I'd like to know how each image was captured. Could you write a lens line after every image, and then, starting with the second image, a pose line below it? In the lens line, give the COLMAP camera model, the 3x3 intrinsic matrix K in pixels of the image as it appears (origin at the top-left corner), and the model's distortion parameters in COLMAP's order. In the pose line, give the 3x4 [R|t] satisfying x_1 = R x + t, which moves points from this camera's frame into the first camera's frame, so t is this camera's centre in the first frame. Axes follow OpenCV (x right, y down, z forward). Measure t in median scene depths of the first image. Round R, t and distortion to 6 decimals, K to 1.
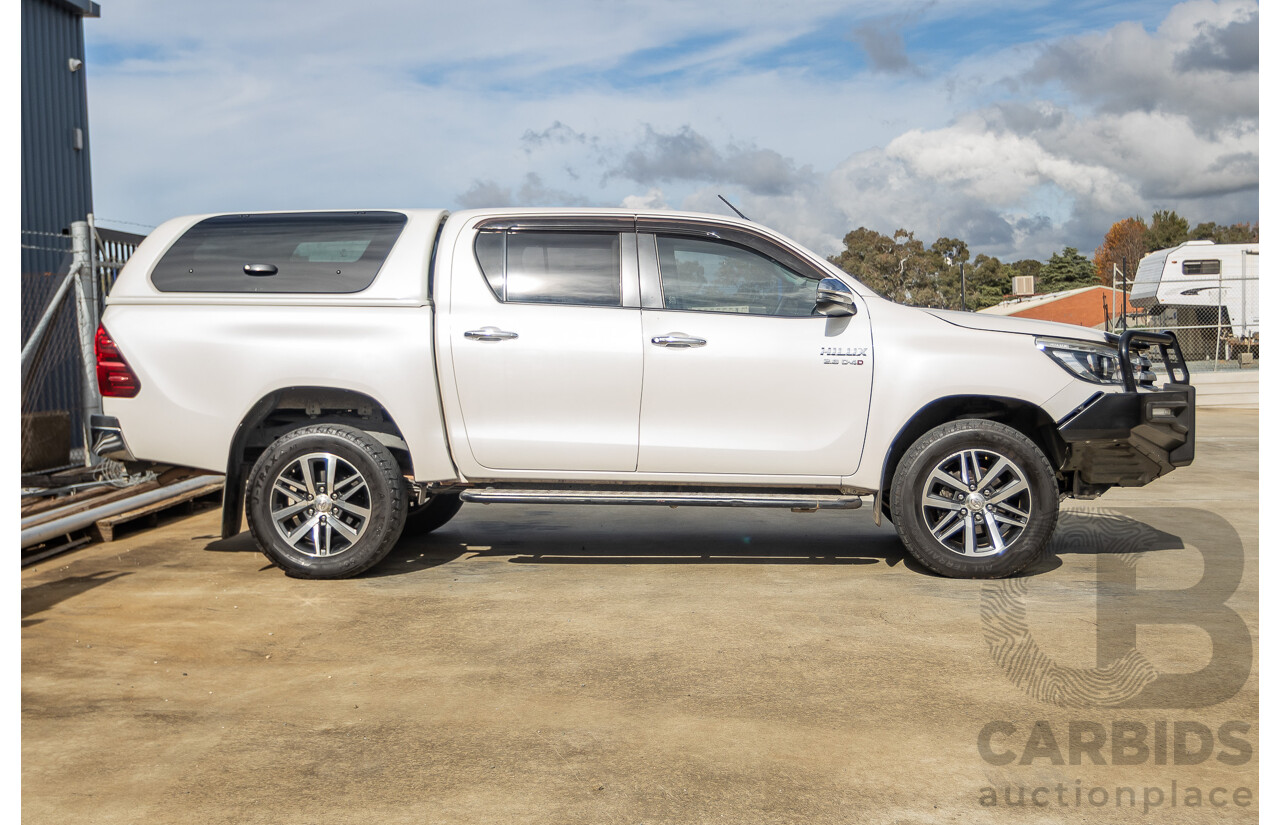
lens RADIAL K [[1530.1, 0, 544.0], [0, 1530.1, 411.9], [0, 0, 1]] dist [-0.019721, 0.011071]
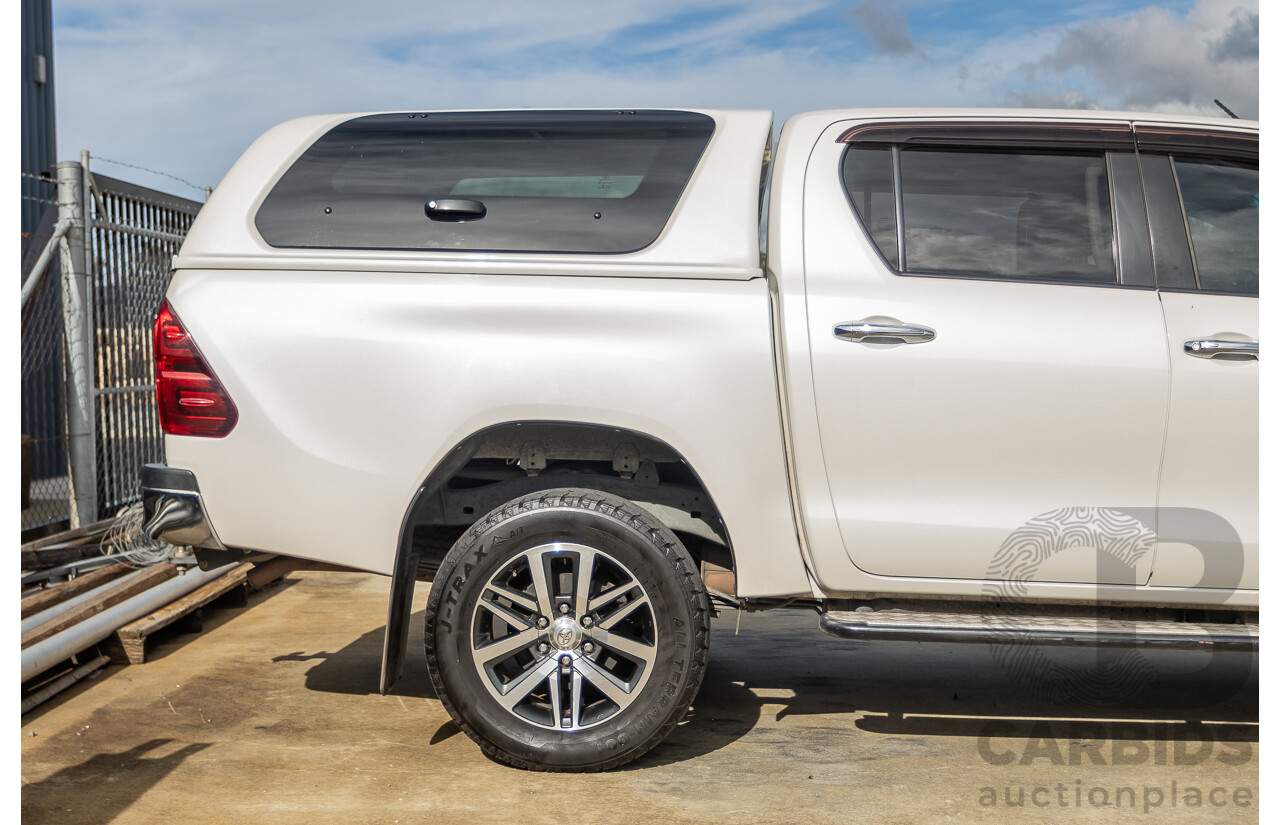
lens RADIAL K [[1526.7, 0, 452.5], [0, 1526.7, 416.9], [0, 0, 1]] dist [-0.017040, -0.010866]
pose [[0.999877, 0.013713, 0.007552, -0.190662], [-0.013701, 0.999905, -0.001614, -0.016829], [-0.007573, 0.001510, 0.999970, 0.449066]]
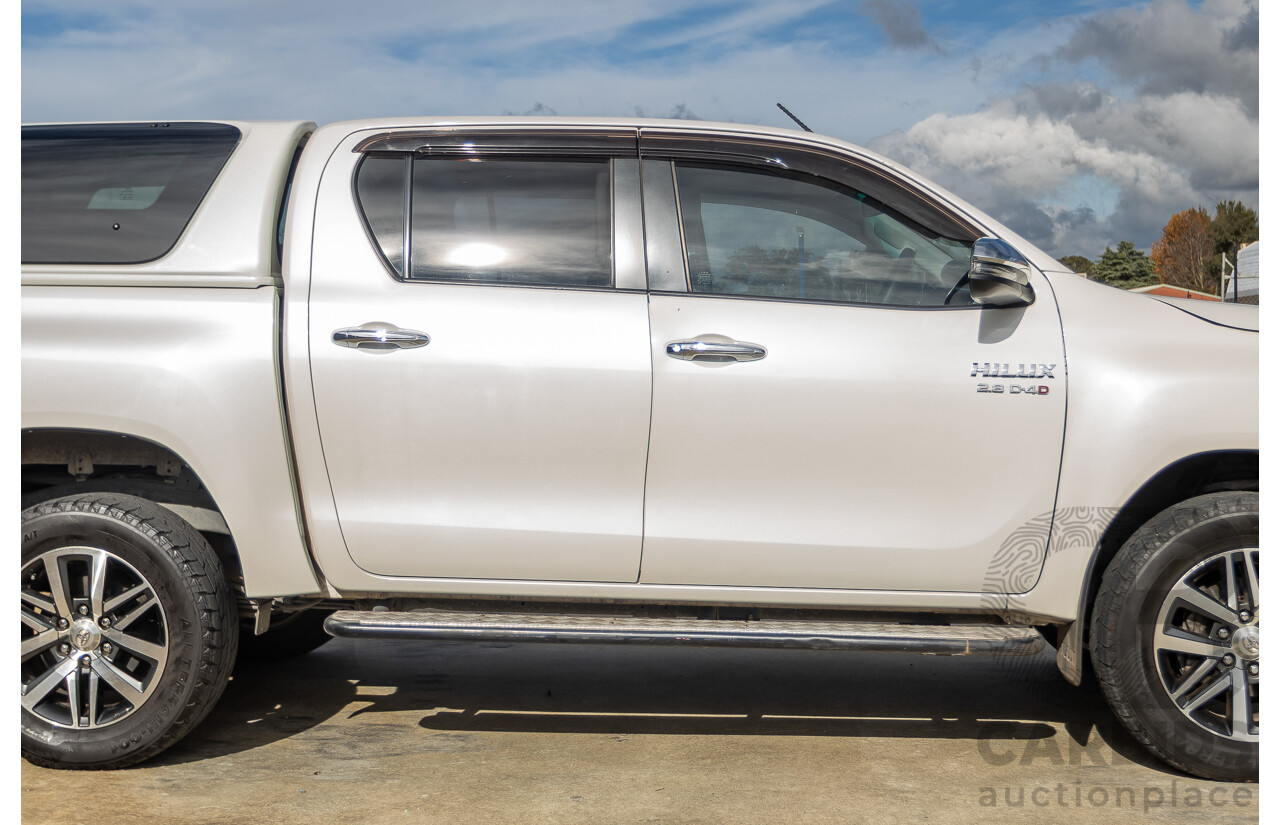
lens RADIAL K [[1530.1, 0, 544.0], [0, 1530.1, 411.9], [0, 0, 1]] dist [-0.019721, 0.011071]
pose [[0.999991, 0.003500, 0.002183, 0.023894], [-0.003495, 0.999992, -0.002081, -0.021995], [-0.002190, 0.002073, 0.999995, 0.433588]]
